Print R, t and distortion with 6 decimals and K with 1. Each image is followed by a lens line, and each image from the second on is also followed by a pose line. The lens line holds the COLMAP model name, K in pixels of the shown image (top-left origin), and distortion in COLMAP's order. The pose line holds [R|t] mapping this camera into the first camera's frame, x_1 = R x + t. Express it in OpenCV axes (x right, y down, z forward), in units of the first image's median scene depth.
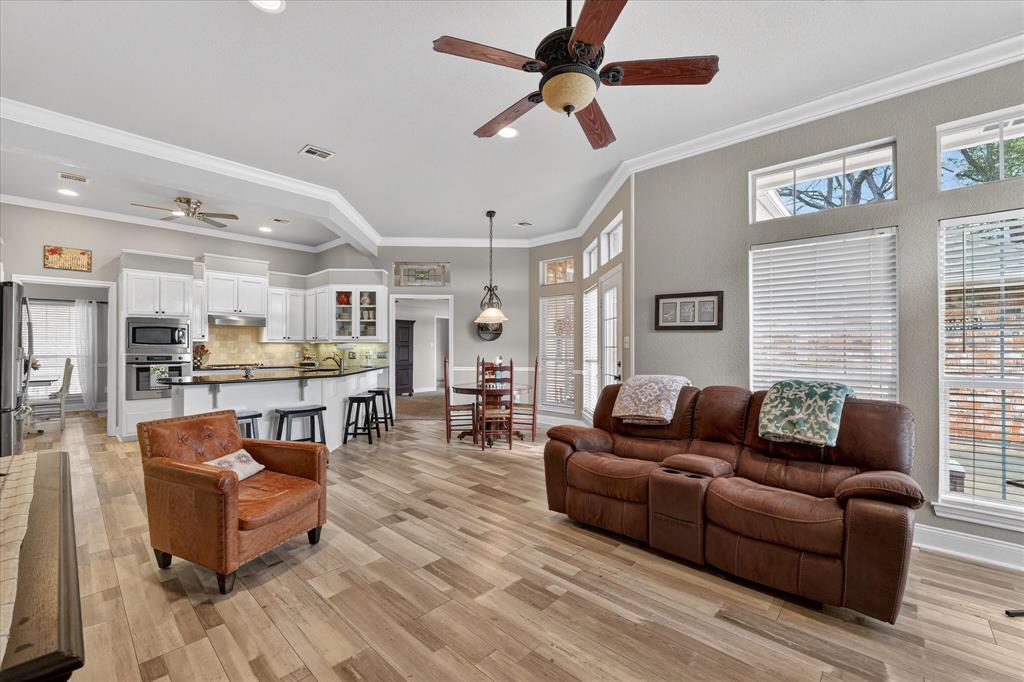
lens RADIAL K [[417.9, 0, 512.0], [0, 417.9, 341.0], [0, 0, 1]] dist [-0.011951, -0.000212]
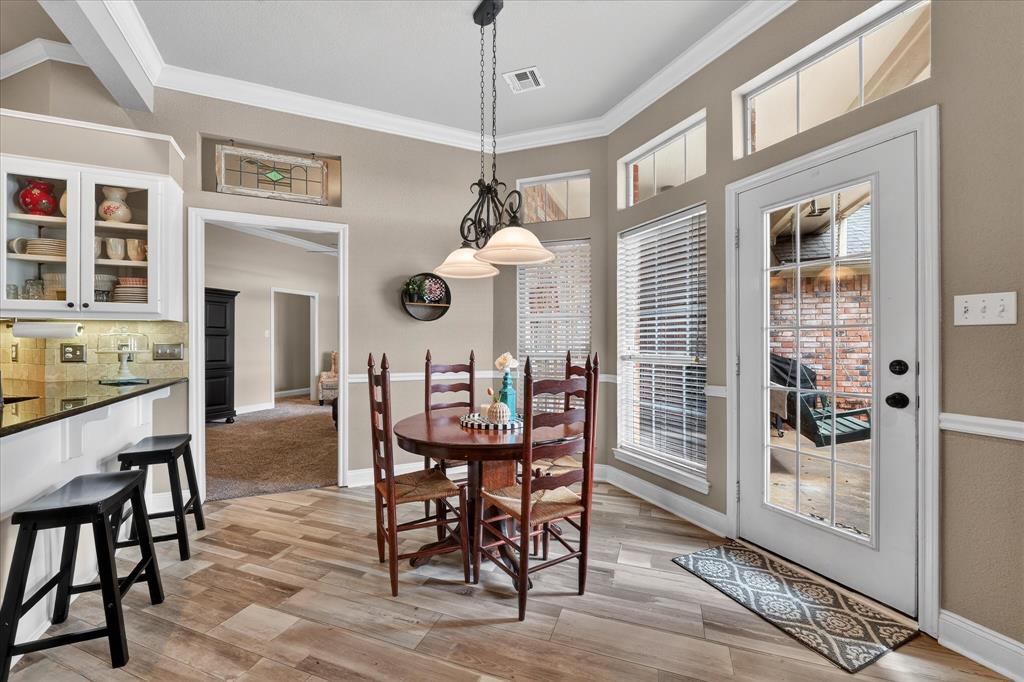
lens RADIAL K [[417.9, 0, 512.0], [0, 417.9, 341.0], [0, 0, 1]] dist [-0.011951, -0.000212]
pose [[0.925305, -0.000592, 0.379224, -0.156809], [-0.004268, 0.999919, 0.011975, 0.017242], [-0.379201, -0.012699, 0.925227, 0.509320]]
